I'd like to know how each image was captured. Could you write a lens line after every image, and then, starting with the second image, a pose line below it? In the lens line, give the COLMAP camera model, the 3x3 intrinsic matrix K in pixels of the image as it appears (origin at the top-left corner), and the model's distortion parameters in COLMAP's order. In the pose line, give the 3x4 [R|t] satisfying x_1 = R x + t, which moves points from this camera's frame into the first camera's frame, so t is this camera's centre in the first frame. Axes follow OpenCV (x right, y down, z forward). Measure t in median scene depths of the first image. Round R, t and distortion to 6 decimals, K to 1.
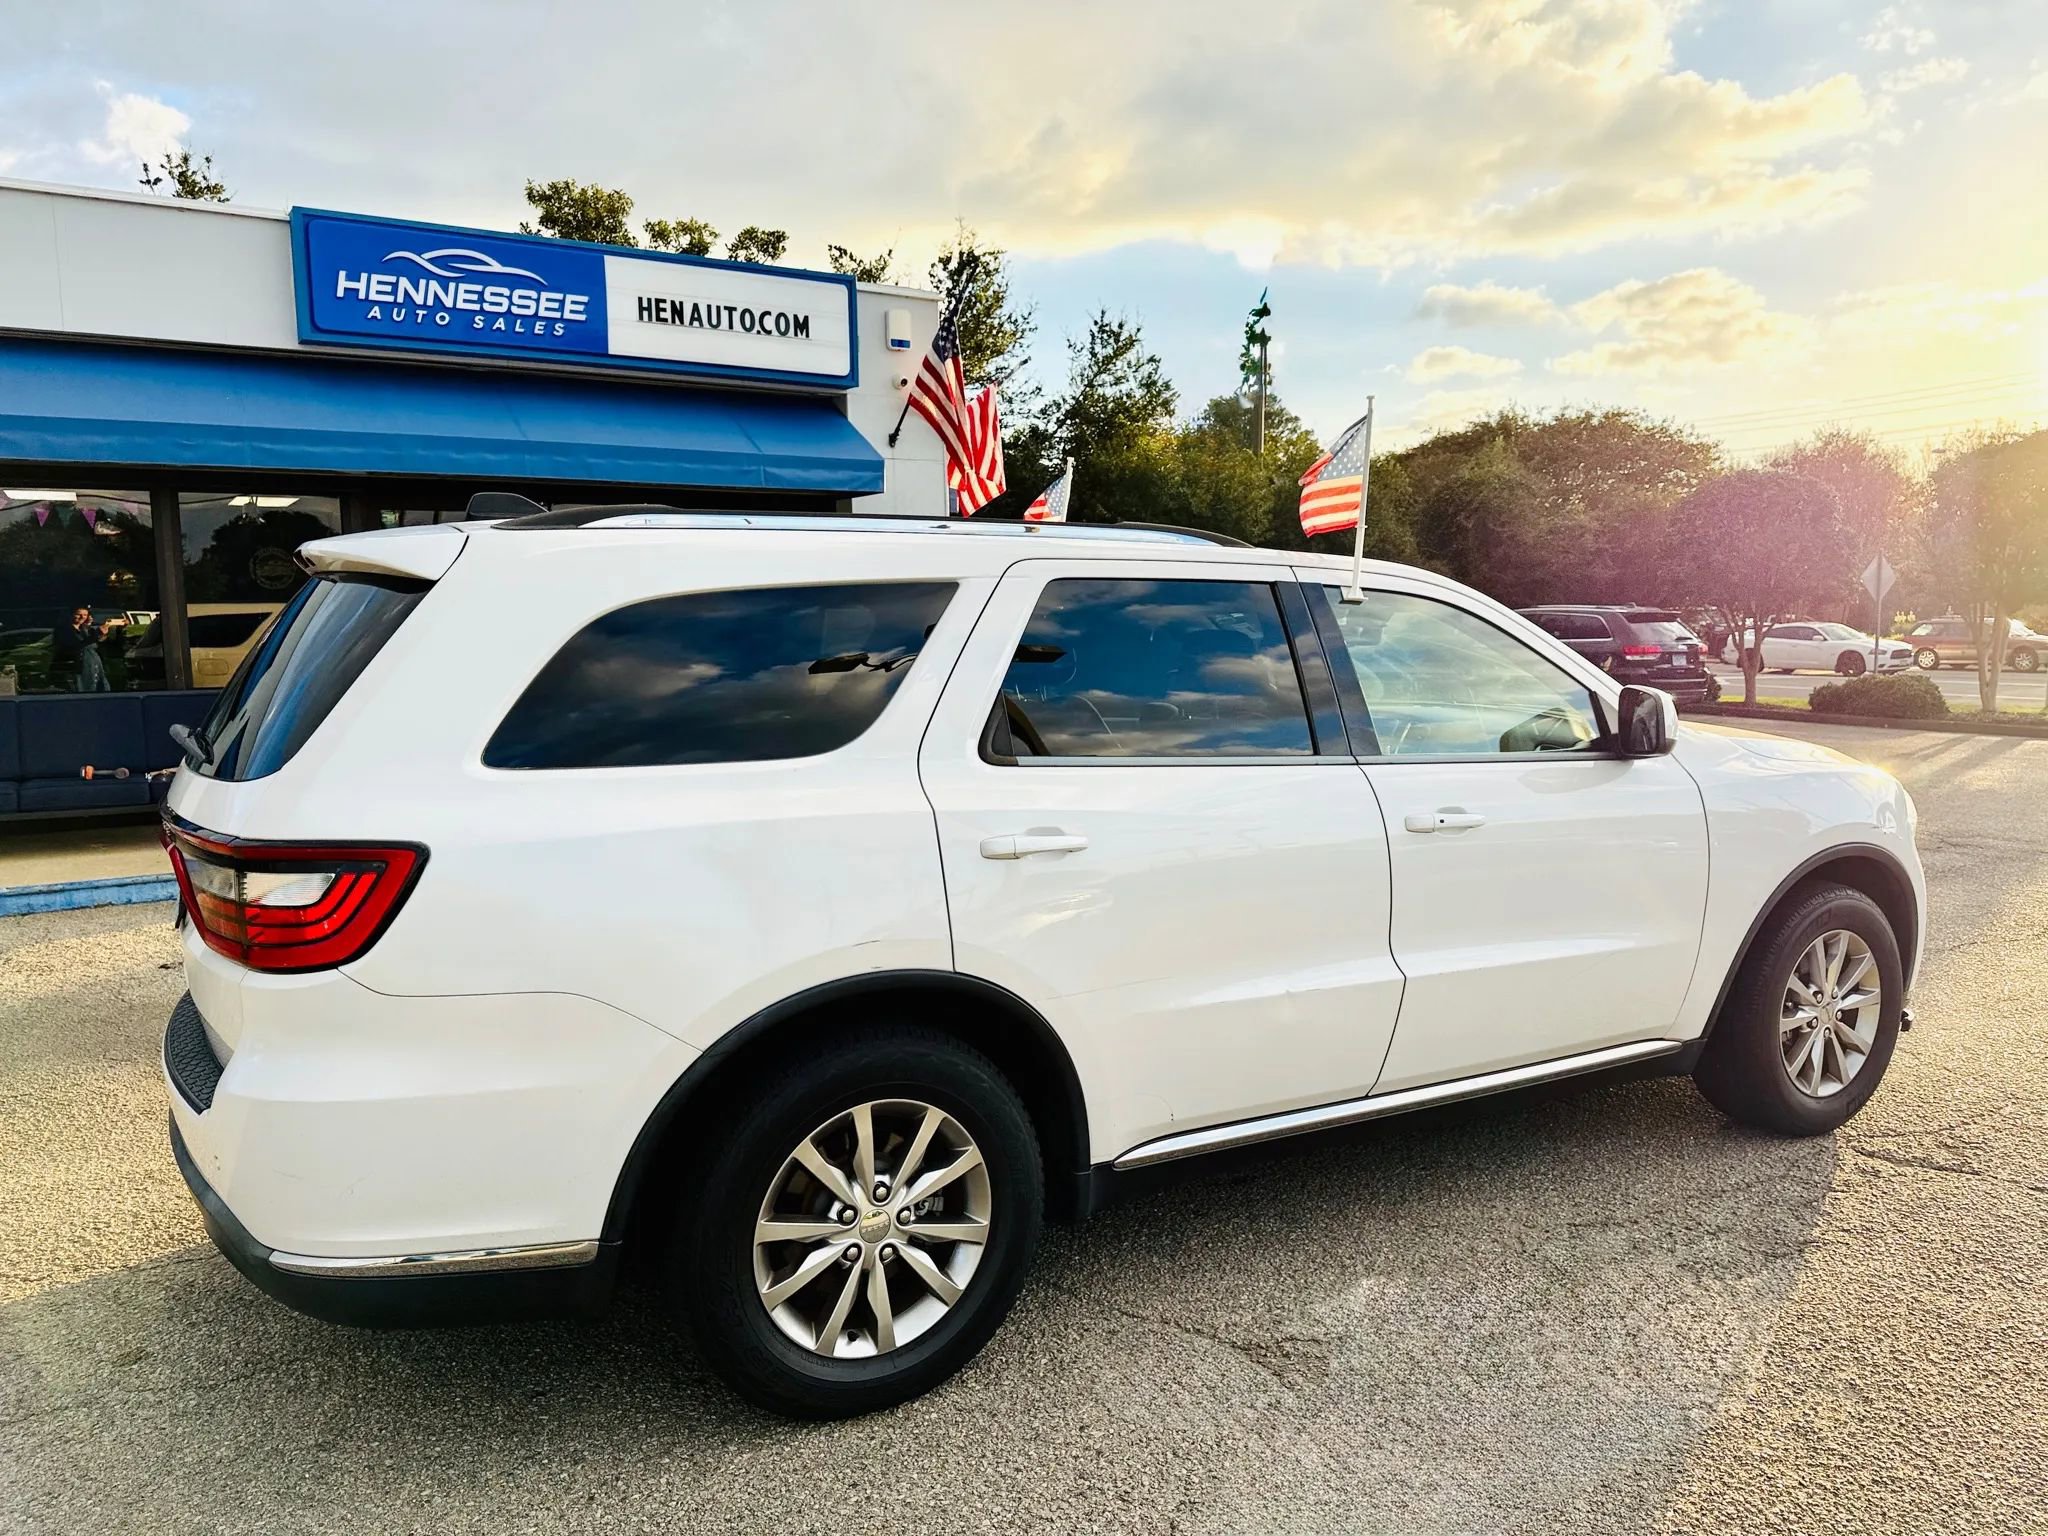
lens RADIAL K [[1465.5, 0, 1056.0], [0, 1465.5, 790.2], [0, 0, 1]] dist [0.066003, -0.164667]
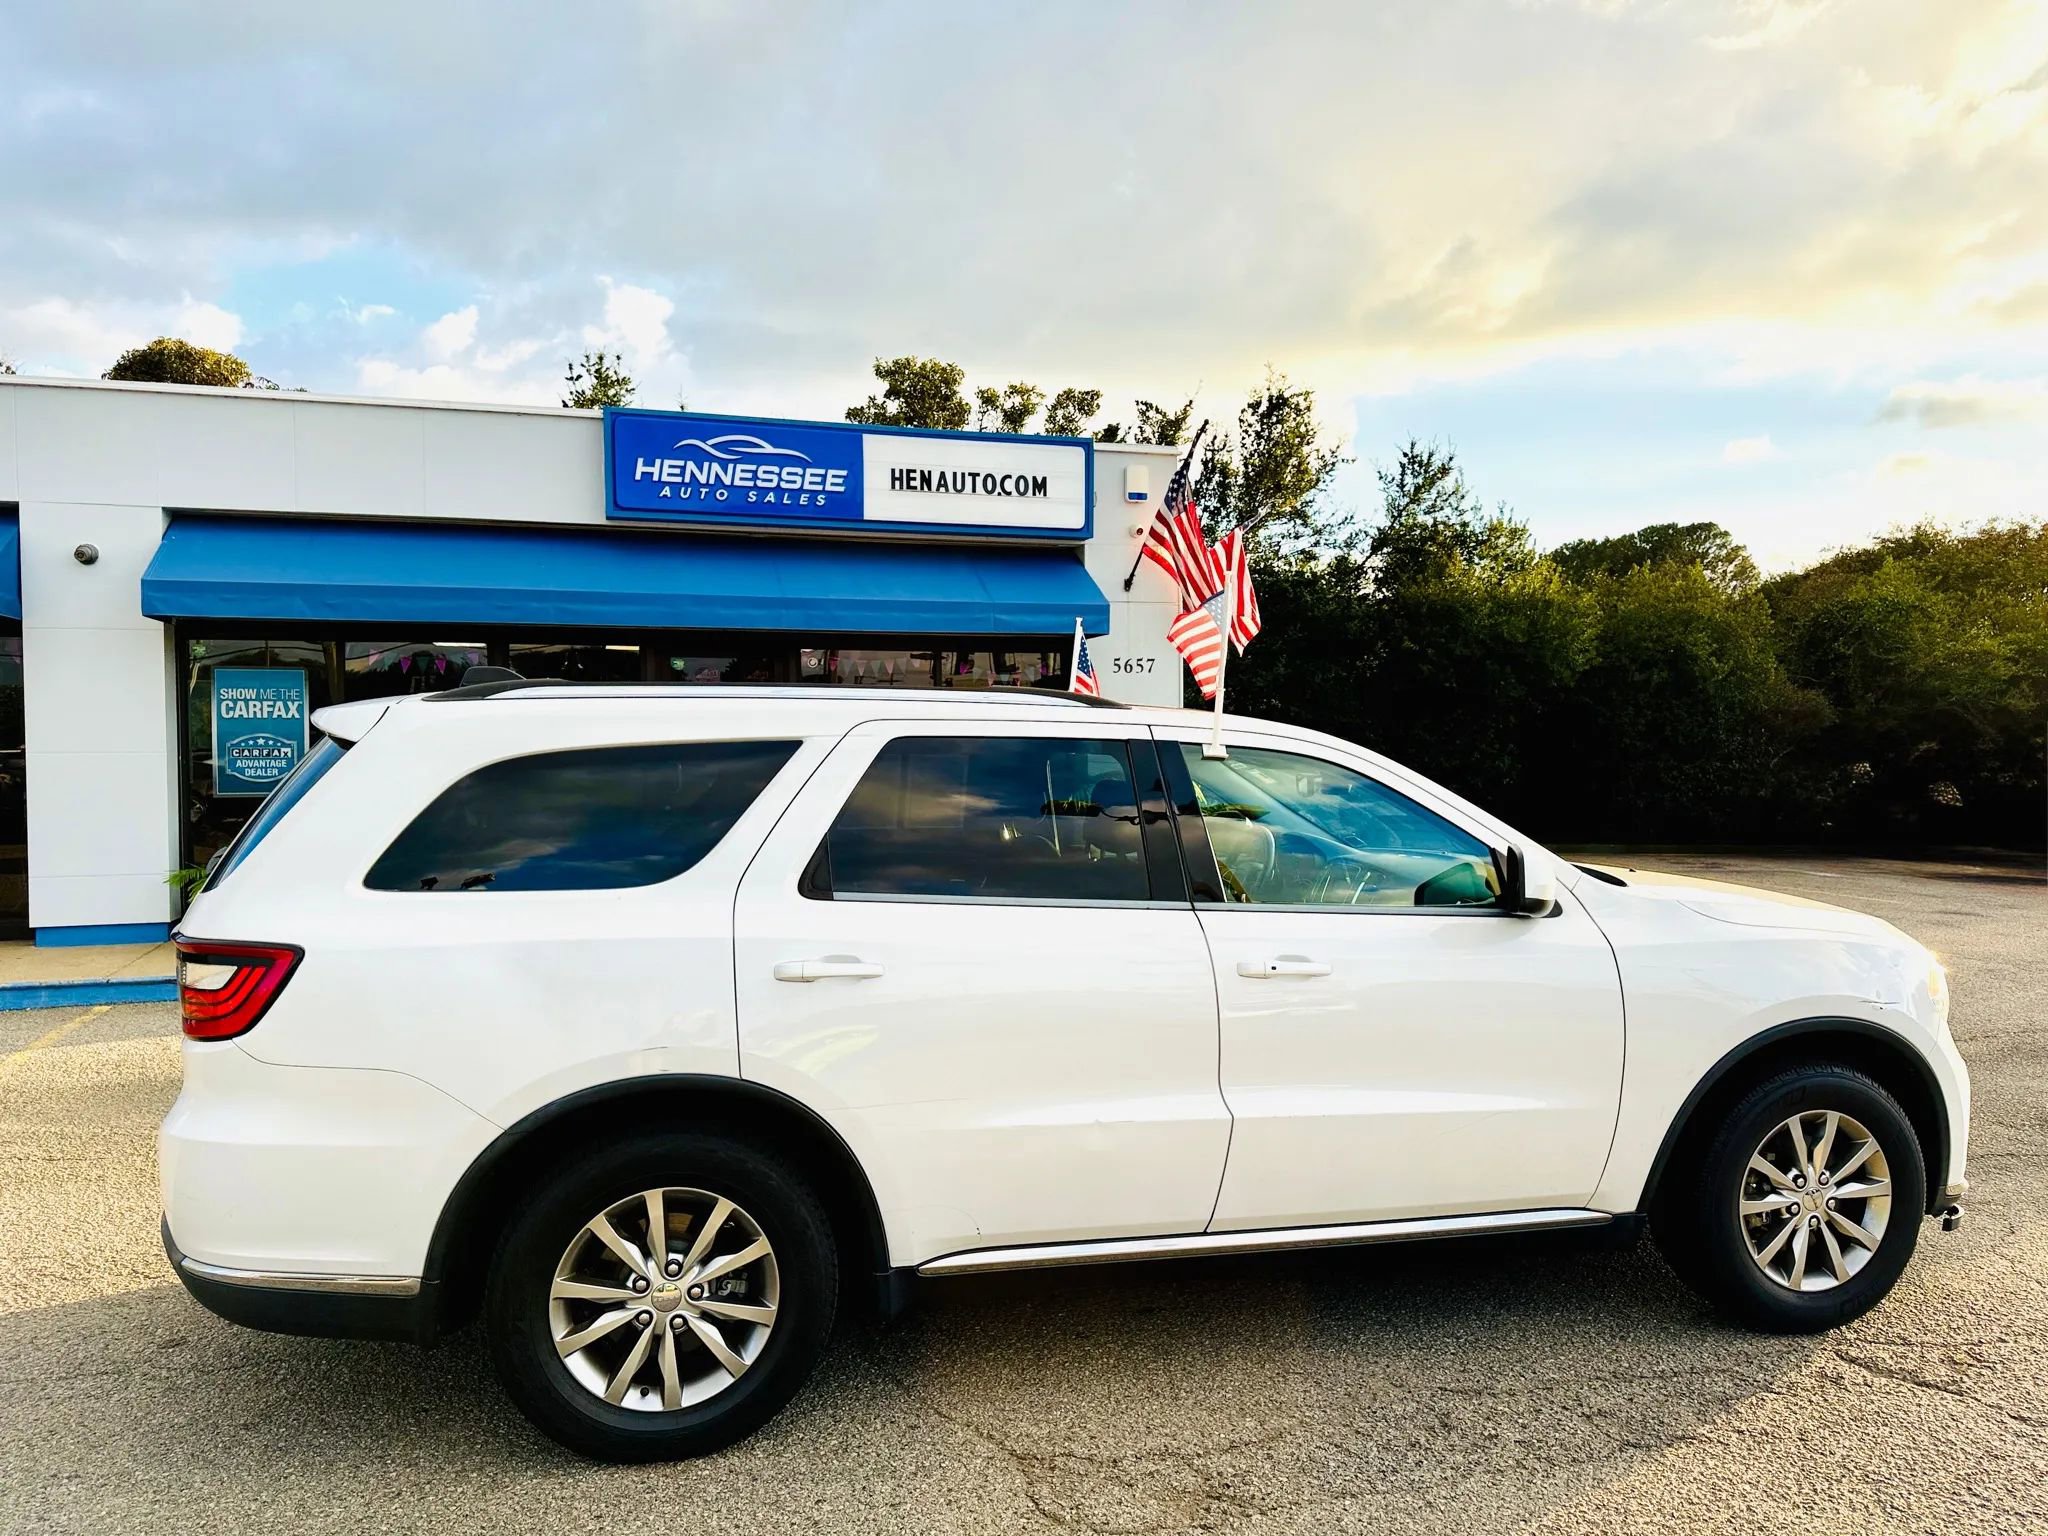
lens RADIAL K [[1470.9, 0, 1048.4], [0, 1470.9, 762.2], [0, 0, 1]] dist [0.106715, -0.174542]
pose [[0.963463, 0.009569, -0.267669, 0.147006], [-0.036619, 0.994683, -0.096250, -0.007341], [0.265325, 0.102535, 0.958691, -0.030163]]
